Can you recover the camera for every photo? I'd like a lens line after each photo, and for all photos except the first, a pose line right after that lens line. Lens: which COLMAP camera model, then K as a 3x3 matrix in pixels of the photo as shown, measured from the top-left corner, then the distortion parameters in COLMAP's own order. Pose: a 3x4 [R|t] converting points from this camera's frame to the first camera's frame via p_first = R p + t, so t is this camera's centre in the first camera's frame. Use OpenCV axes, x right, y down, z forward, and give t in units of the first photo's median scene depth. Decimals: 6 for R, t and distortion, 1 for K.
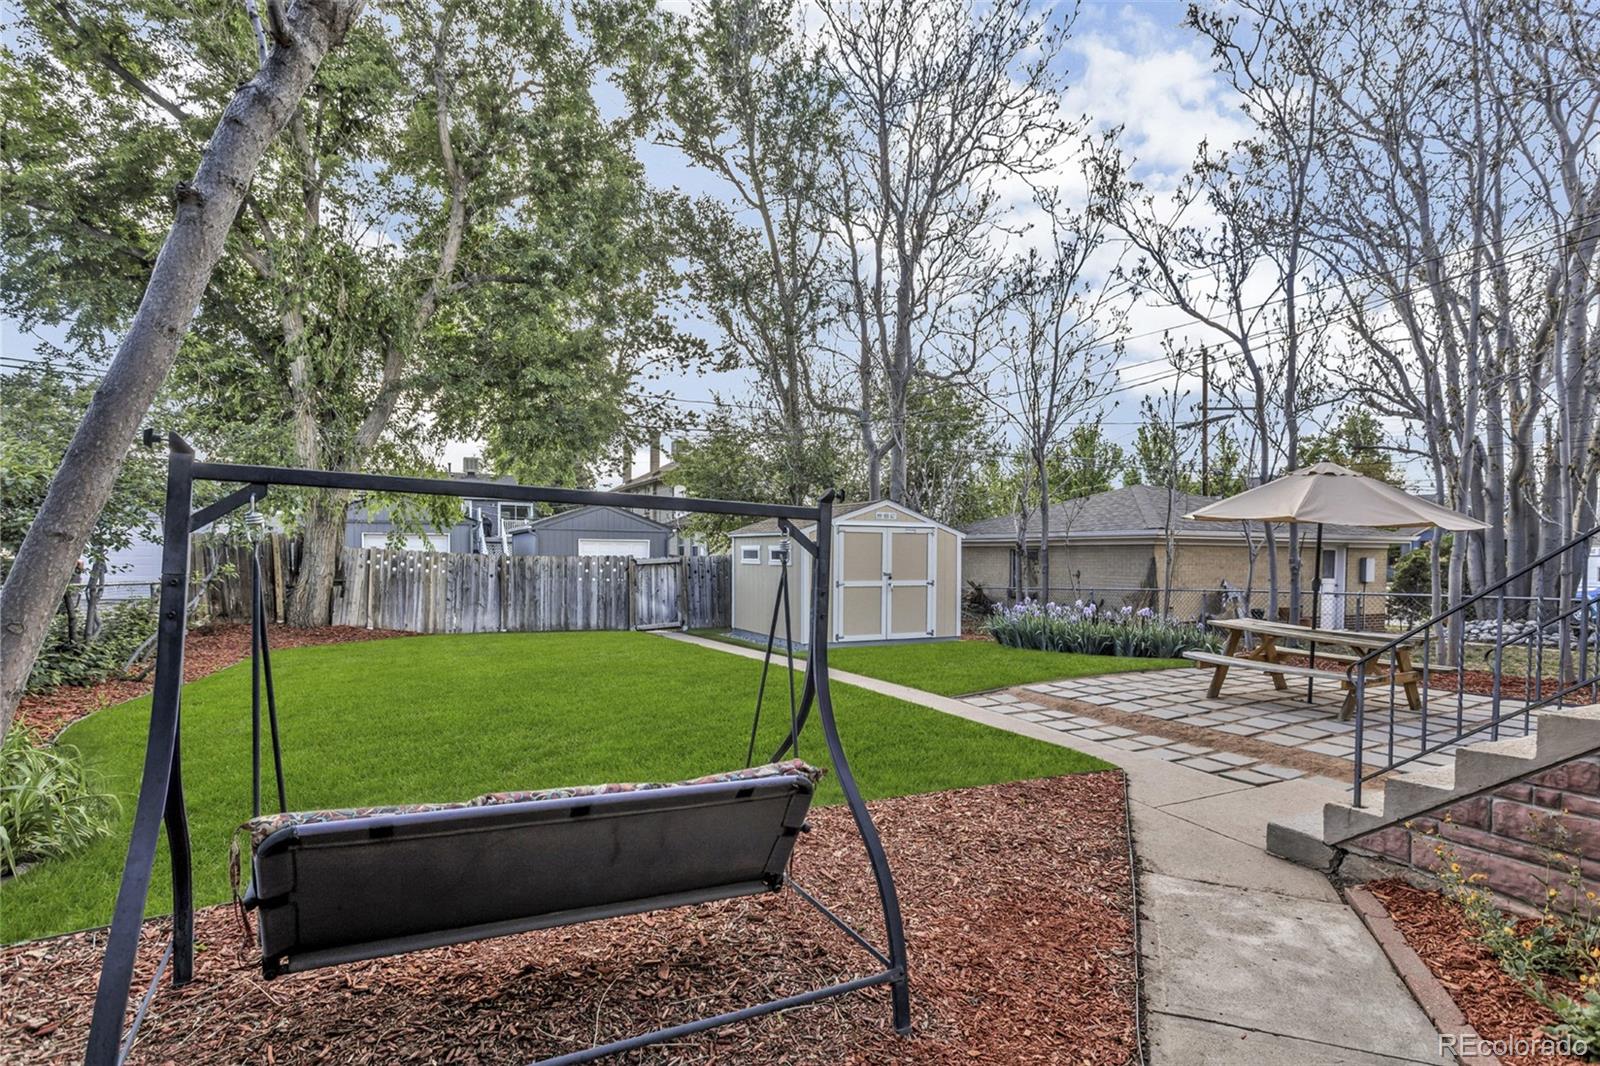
lens RADIAL K [[799.1, 0, 802.5], [0, 799.1, 538.0], [0, 0, 1]] dist [0.000872, 0.001733]
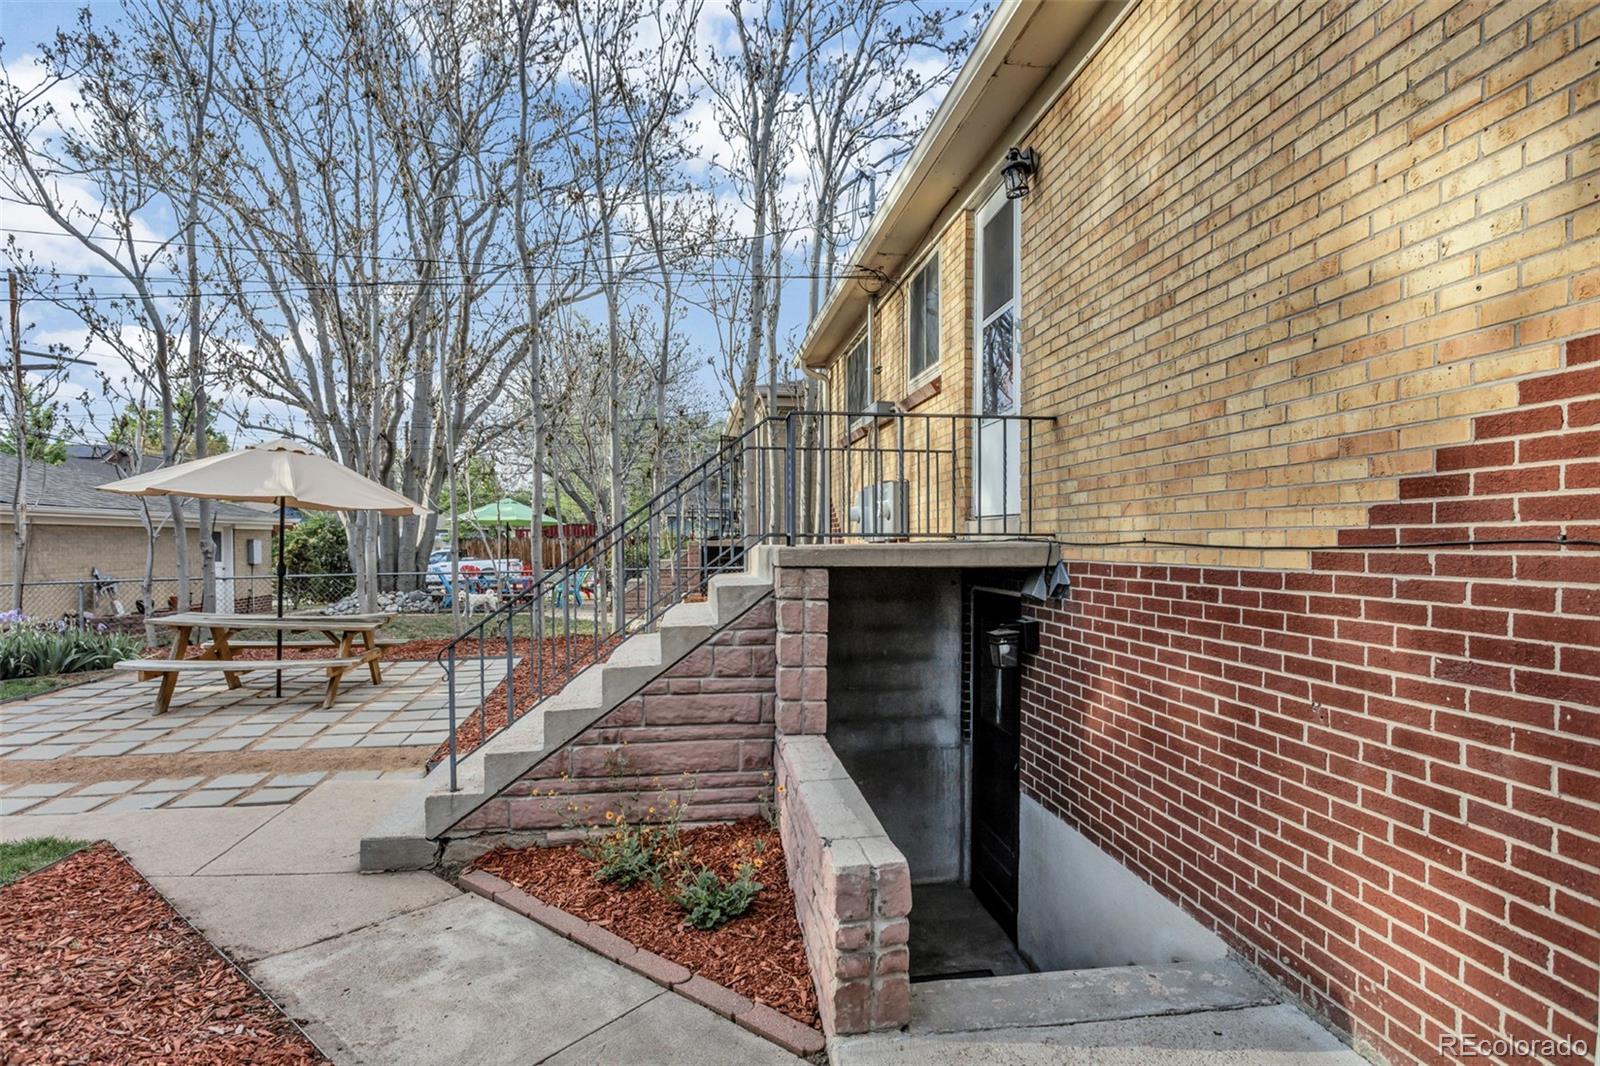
lens RADIAL K [[799.1, 0, 802.5], [0, 799.1, 538.0], [0, 0, 1]] dist [0.000872, 0.001733]
pose [[0.309190, -0.003144, 0.950995, -0.113700], [-0.019654, 0.999760, 0.009695, 0.001624], [-0.950797, -0.021689, 0.309054, 0.266264]]
